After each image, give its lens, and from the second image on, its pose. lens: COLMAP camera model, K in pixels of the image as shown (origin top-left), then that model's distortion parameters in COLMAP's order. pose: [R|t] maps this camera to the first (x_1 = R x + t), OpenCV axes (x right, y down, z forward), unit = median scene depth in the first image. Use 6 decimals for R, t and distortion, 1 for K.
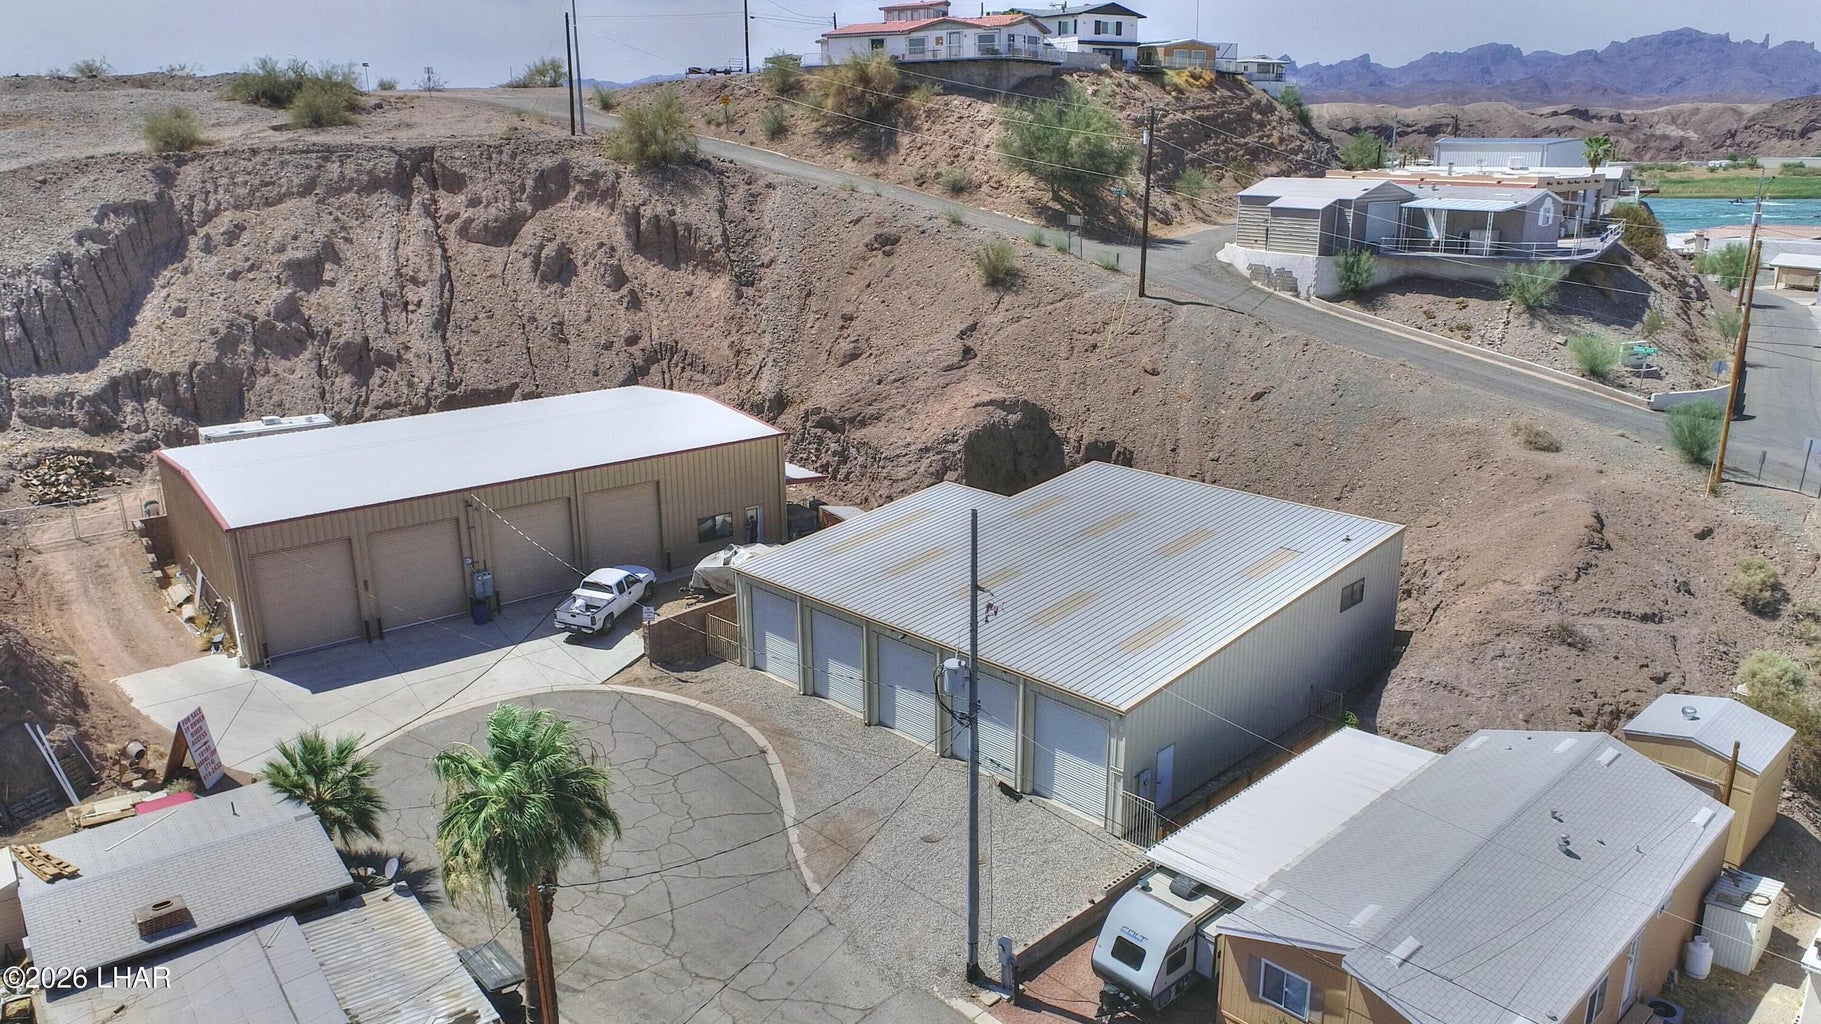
lens RADIAL K [[1246.0, 0, 911.6], [0, 1246.0, 529.5], [0, 0, 1]] dist [-0.002766, -0.000178]
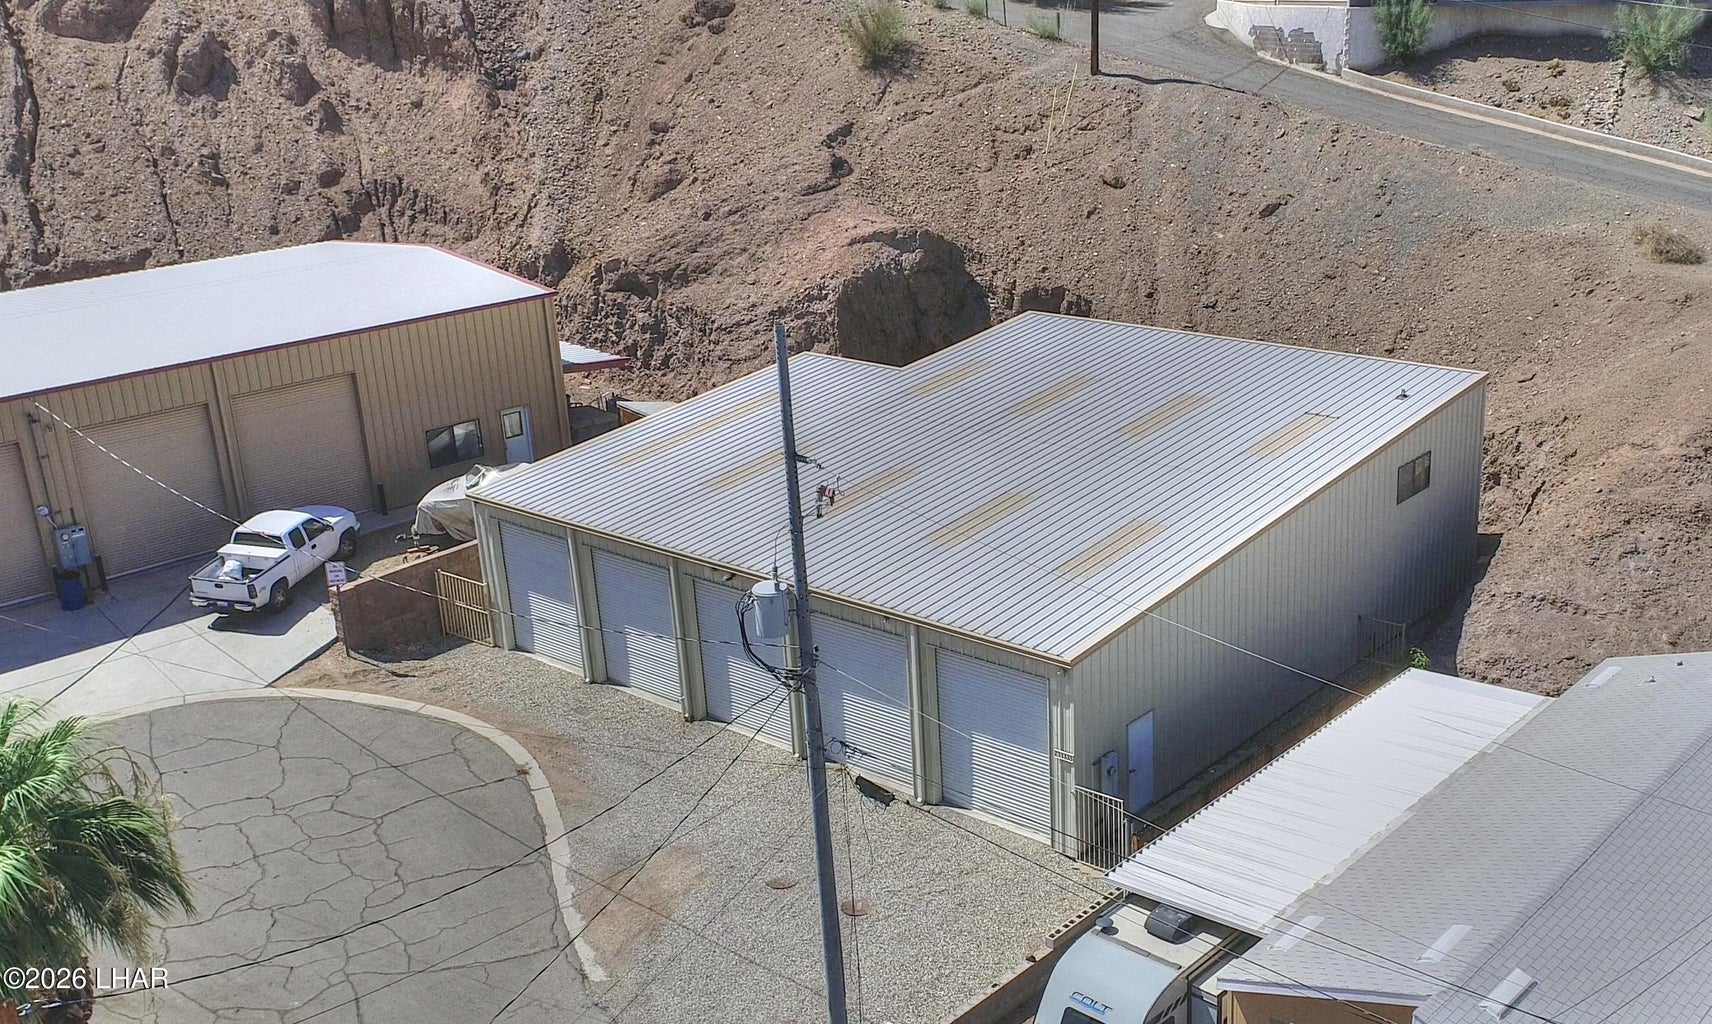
lens RADIAL K [[2126.2, 0, 854.7], [0, 2126.2, 503.4], [0, 0, 1]] dist [-0.005158, 0.000000]
pose [[0.994381, -0.063694, 0.084560, -0.042111], [0.057408, 0.995545, 0.074796, -0.037449], [-0.088947, -0.069521, 0.993607, -0.107607]]
